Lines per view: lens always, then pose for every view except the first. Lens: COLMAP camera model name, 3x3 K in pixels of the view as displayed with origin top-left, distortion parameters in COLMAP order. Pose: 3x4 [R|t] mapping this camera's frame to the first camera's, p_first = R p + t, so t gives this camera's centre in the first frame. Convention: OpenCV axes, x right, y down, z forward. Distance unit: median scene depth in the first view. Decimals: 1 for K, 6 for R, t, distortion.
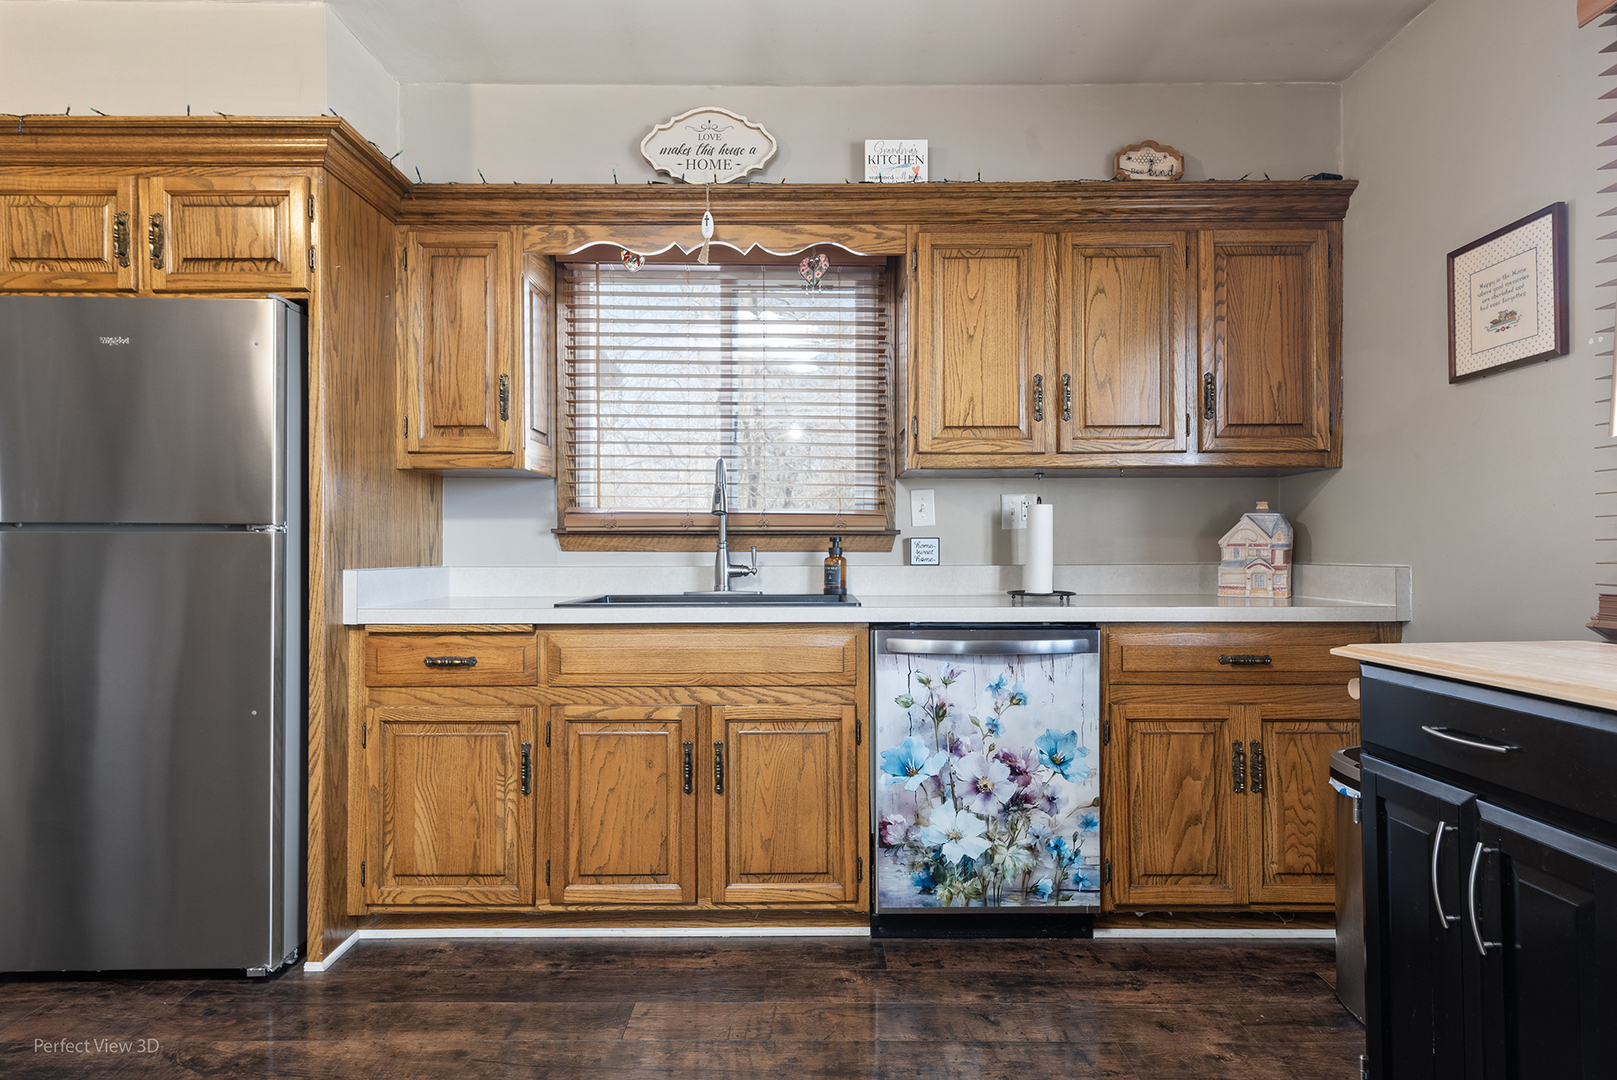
lens RADIAL K [[900.2, 0, 803.9], [0, 900.2, 549.5], [0, 0, 1]] dist [0.027977, -0.001110]
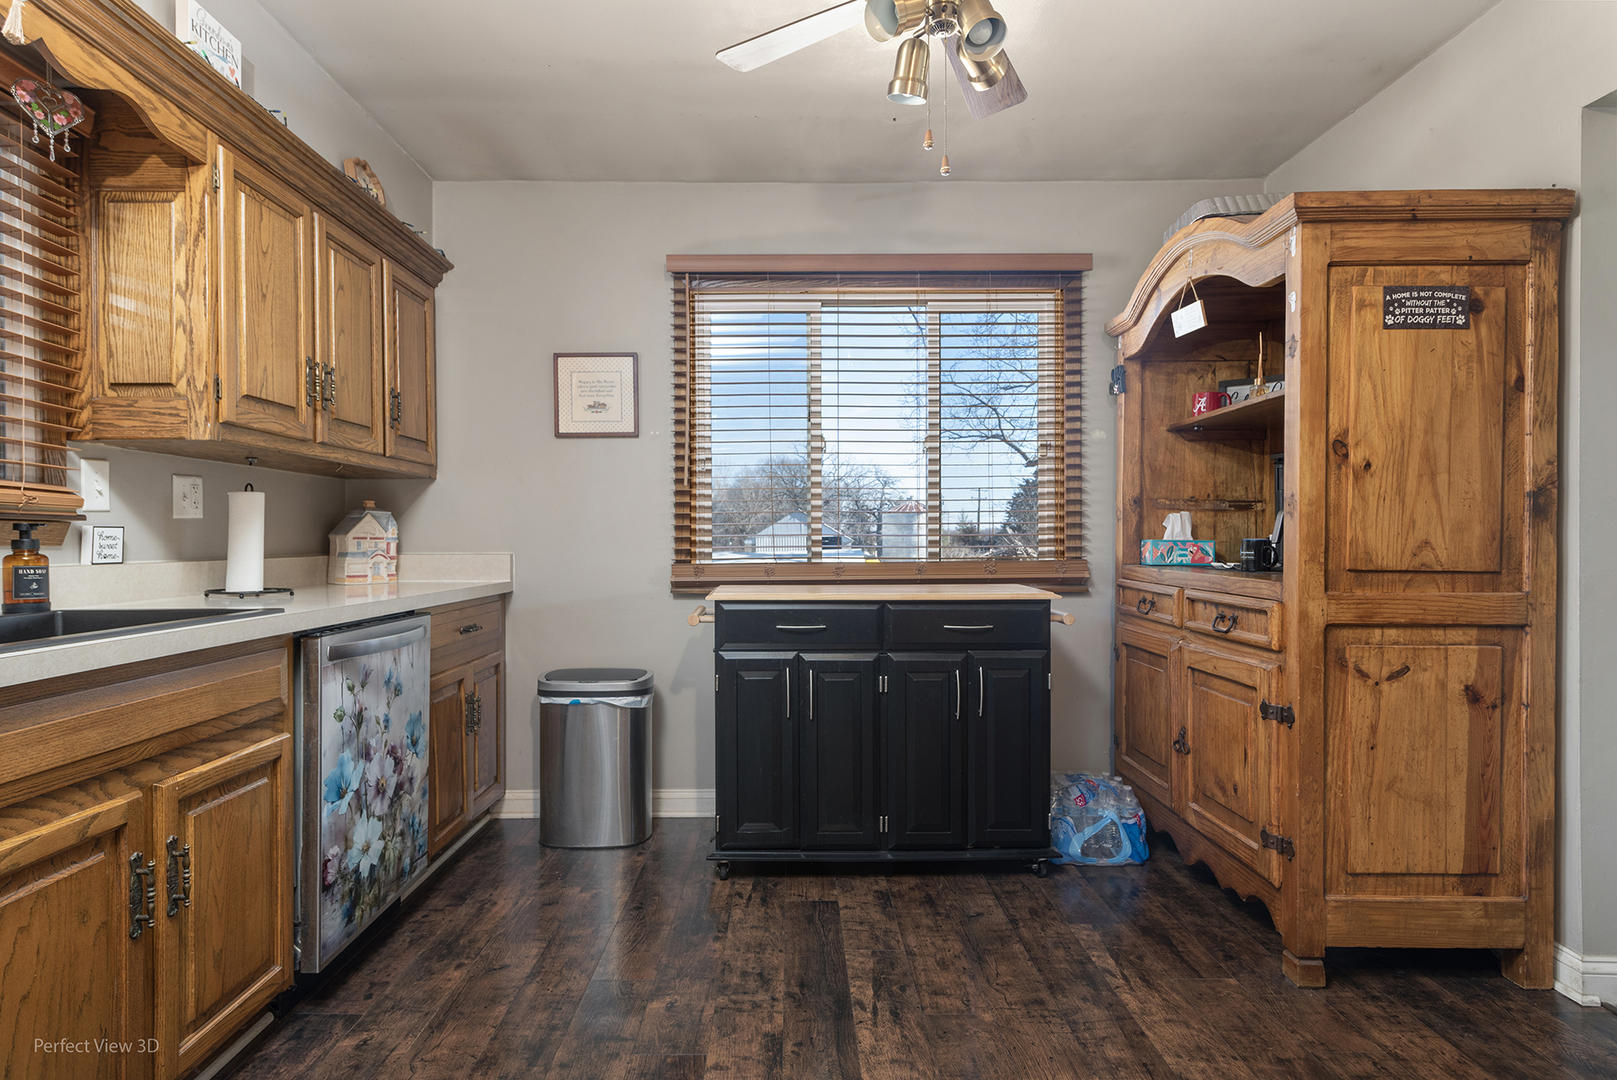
lens RADIAL K [[900.2, 0, 803.3], [0, 900.2, 542.1], [0, 0, 1]] dist [0.027977, -0.001110]
pose [[-0.035252, -0.001173, 0.999378, -0.774680], [0.001913, 0.999997, 0.001241, -0.000344], [-0.999377, 0.001956, -0.035250, 0.567109]]
